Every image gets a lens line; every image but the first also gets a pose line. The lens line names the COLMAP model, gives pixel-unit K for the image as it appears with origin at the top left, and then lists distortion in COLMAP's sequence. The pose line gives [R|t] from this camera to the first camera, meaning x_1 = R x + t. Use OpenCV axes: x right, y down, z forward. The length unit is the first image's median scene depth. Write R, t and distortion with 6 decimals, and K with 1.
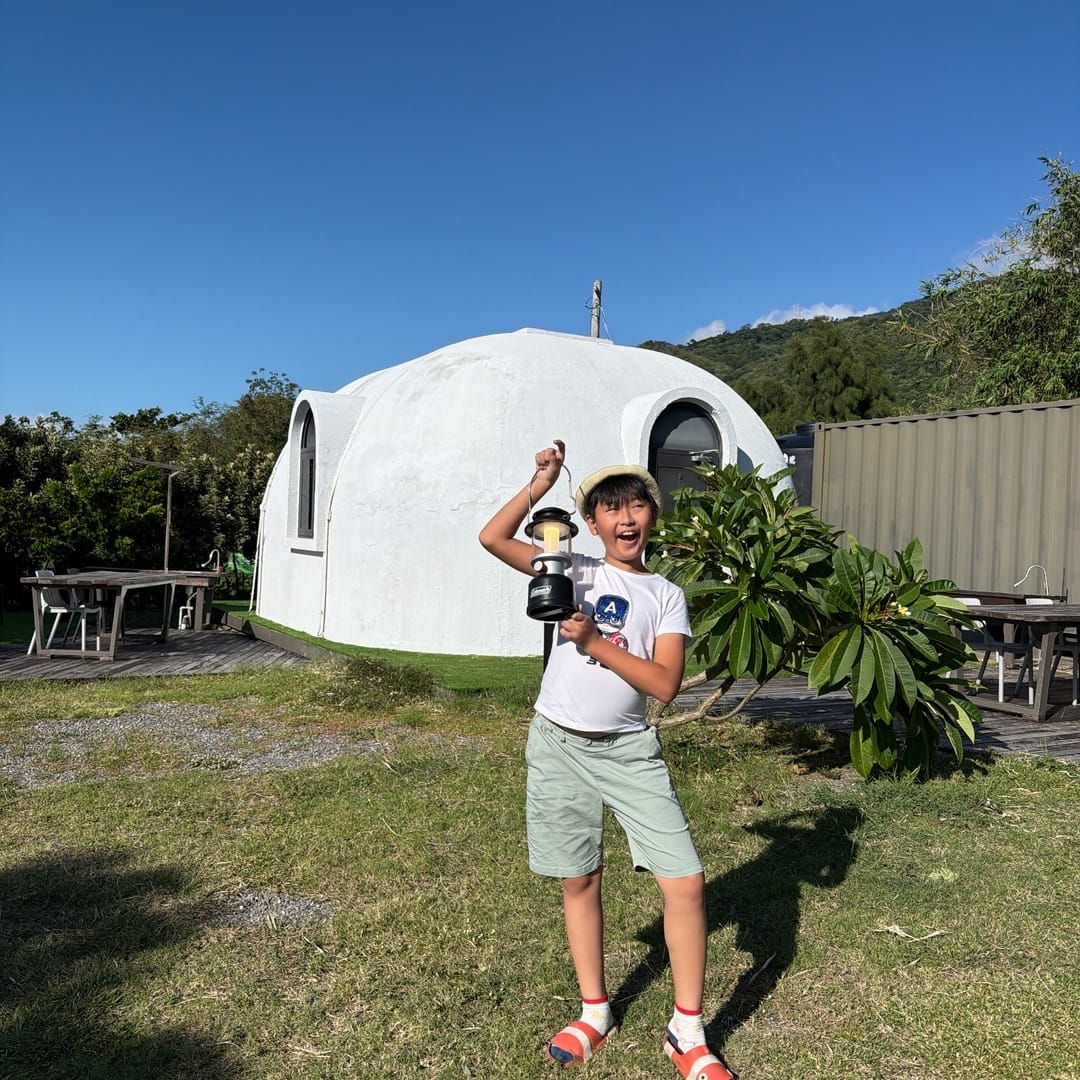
lens RADIAL K [[965.0, 0, 540.0], [0, 965.0, 540.0], [0, 0, 1]] dist [0.098582, -0.241524]
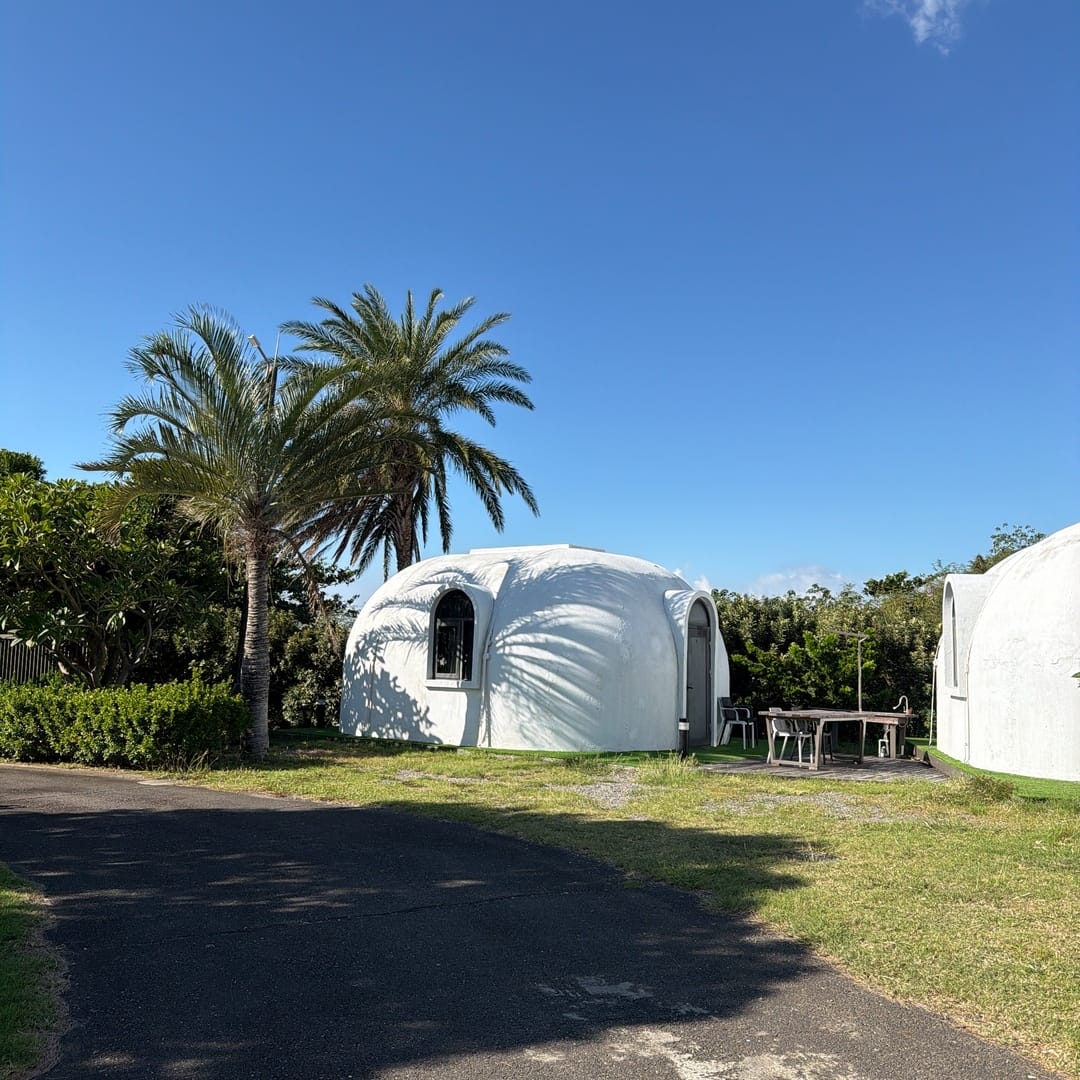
lens RADIAL K [[965.0, 0, 540.0], [0, 965.0, 540.0], [0, 0, 1]] dist [0.098582, -0.241524]
pose [[0.720918, -0.102394, -0.685414, 0.233858], [-0.003909, 0.988408, -0.151769, 0.003476], [0.693009, 0.112093, 0.712161, -0.292374]]
